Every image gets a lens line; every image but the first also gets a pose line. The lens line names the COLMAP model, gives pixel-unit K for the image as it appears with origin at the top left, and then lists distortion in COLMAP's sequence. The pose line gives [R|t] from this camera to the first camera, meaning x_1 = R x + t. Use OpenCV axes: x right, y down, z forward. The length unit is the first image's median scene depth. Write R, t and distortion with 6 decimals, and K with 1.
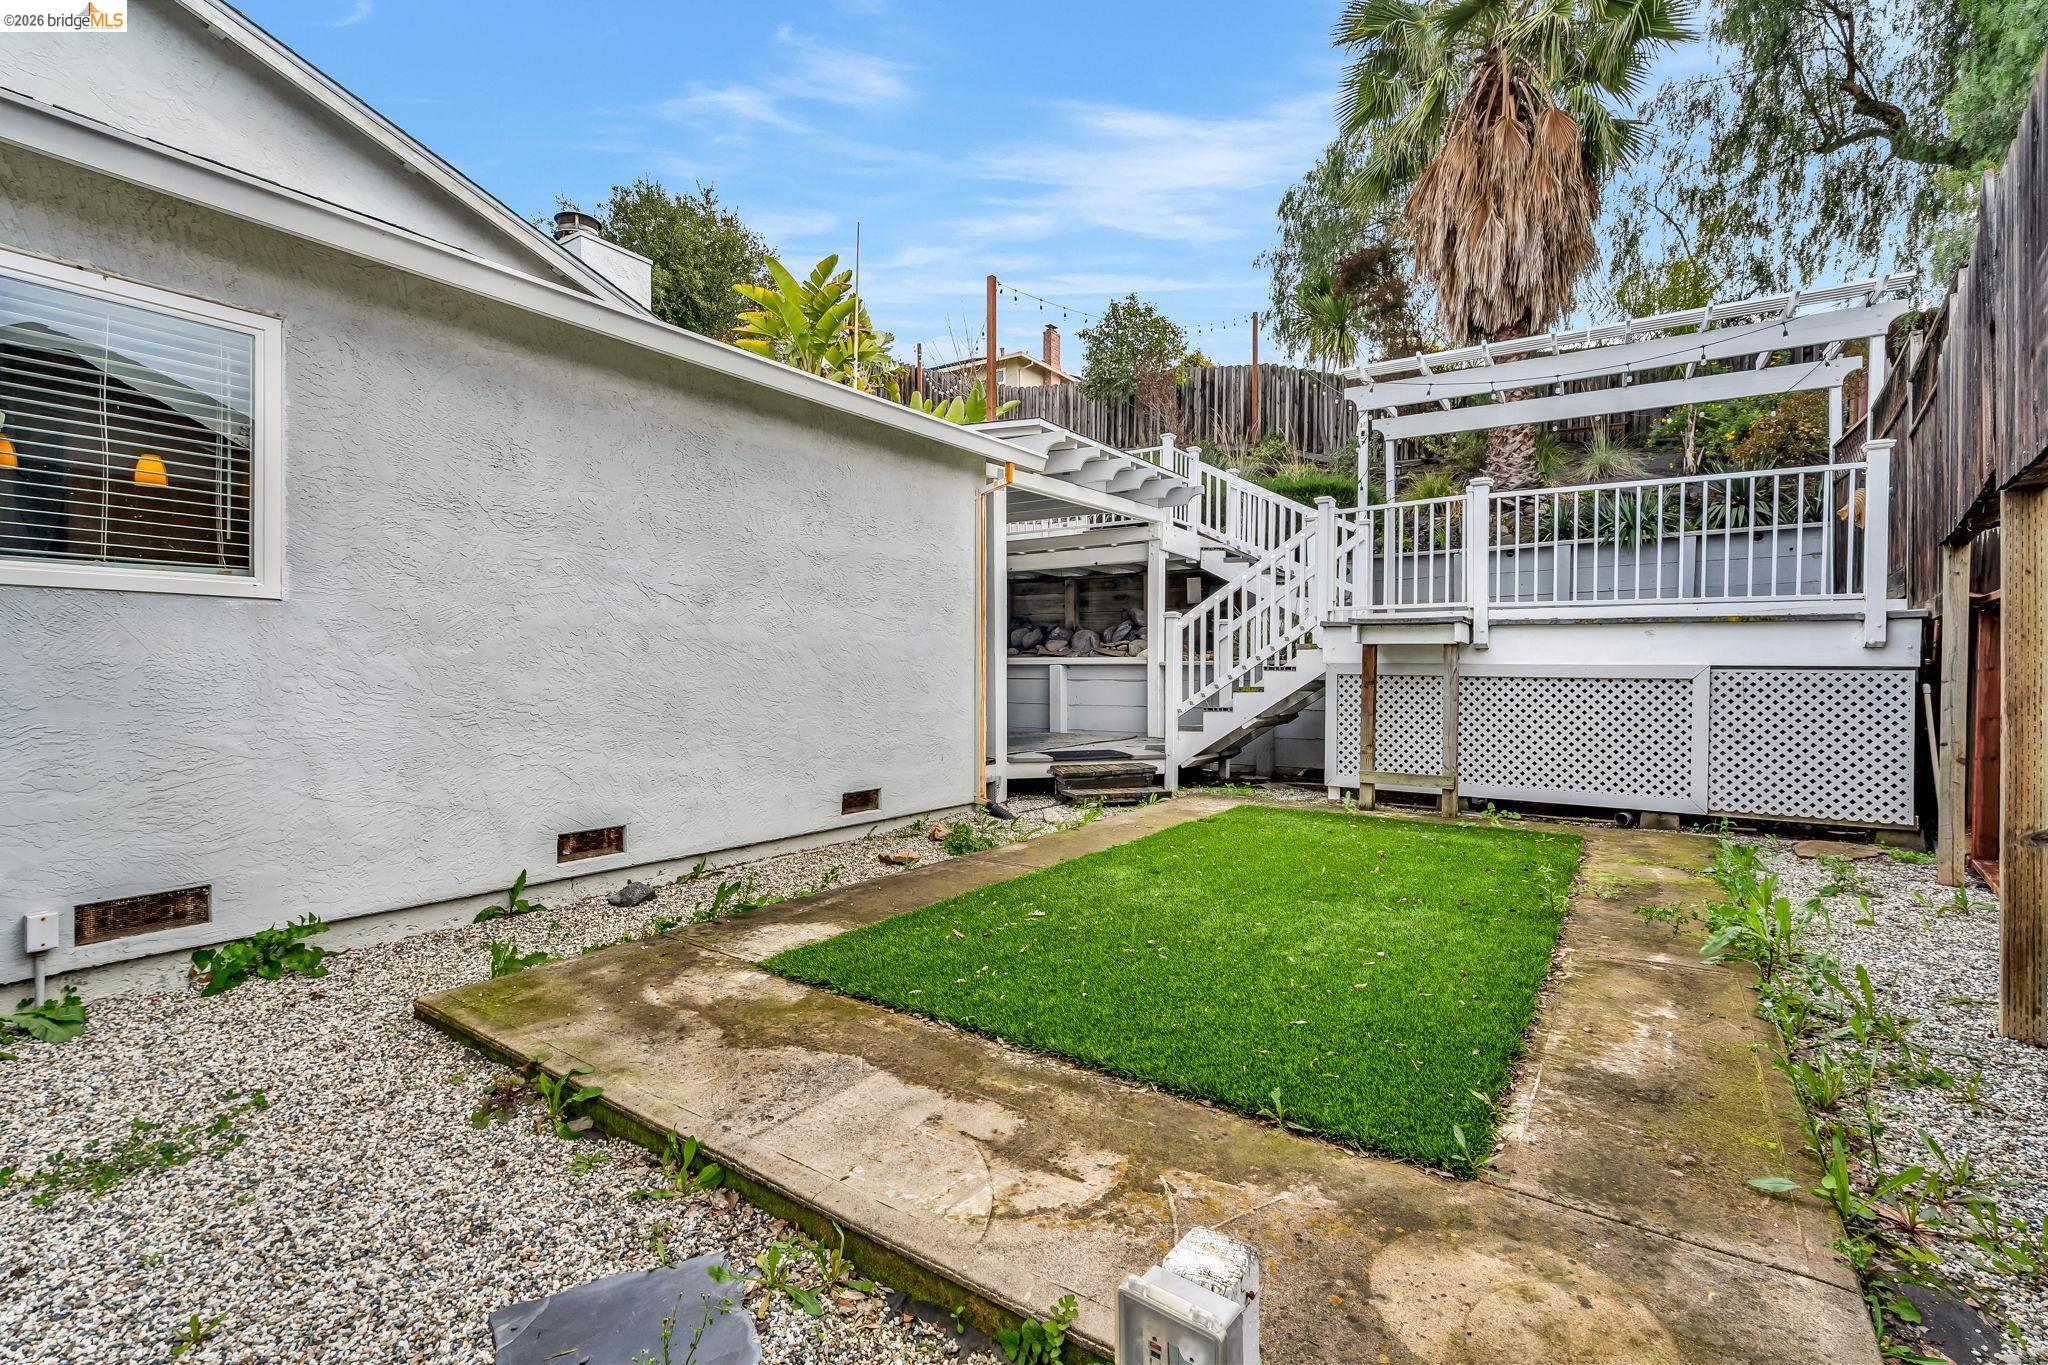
lens RADIAL K [[945.5, 0, 1025.1], [0, 945.5, 678.9], [0, 0, 1]] dist [0.001070, 0.000191]
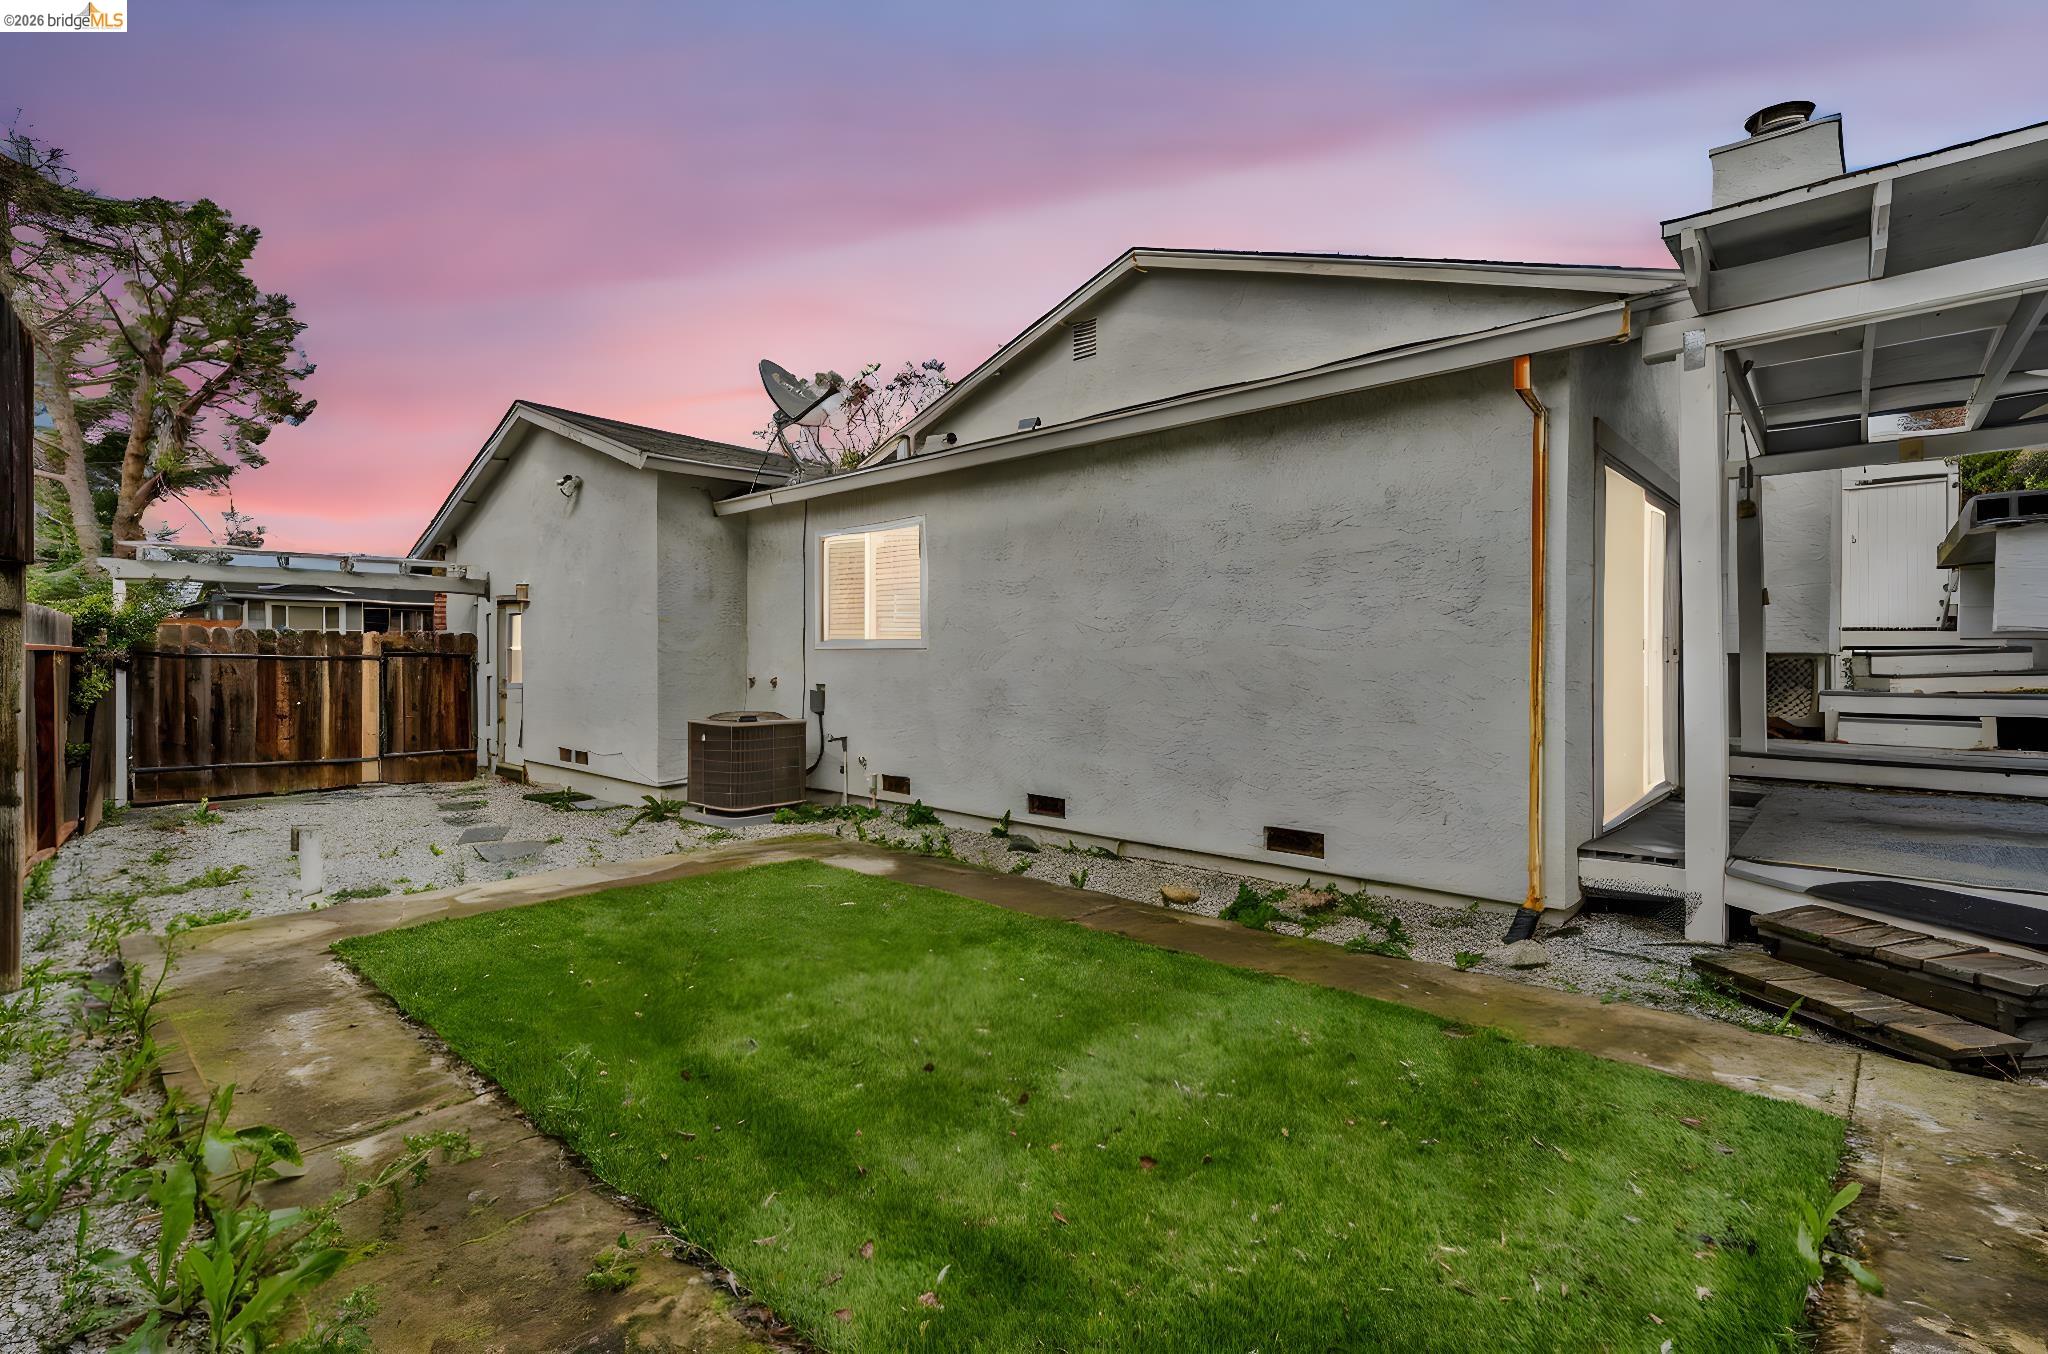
lens RADIAL K [[946.4, 0, 1050.9], [0, 946.4, 671.9], [0, 0, 1]] dist [0.000075, 0.000096]
pose [[-0.140778, 0.010744, -0.989983, 1.256403], [-0.007903, 0.999897, 0.011975, -0.063398], [0.990010, 0.009509, -0.140679, 1.558996]]
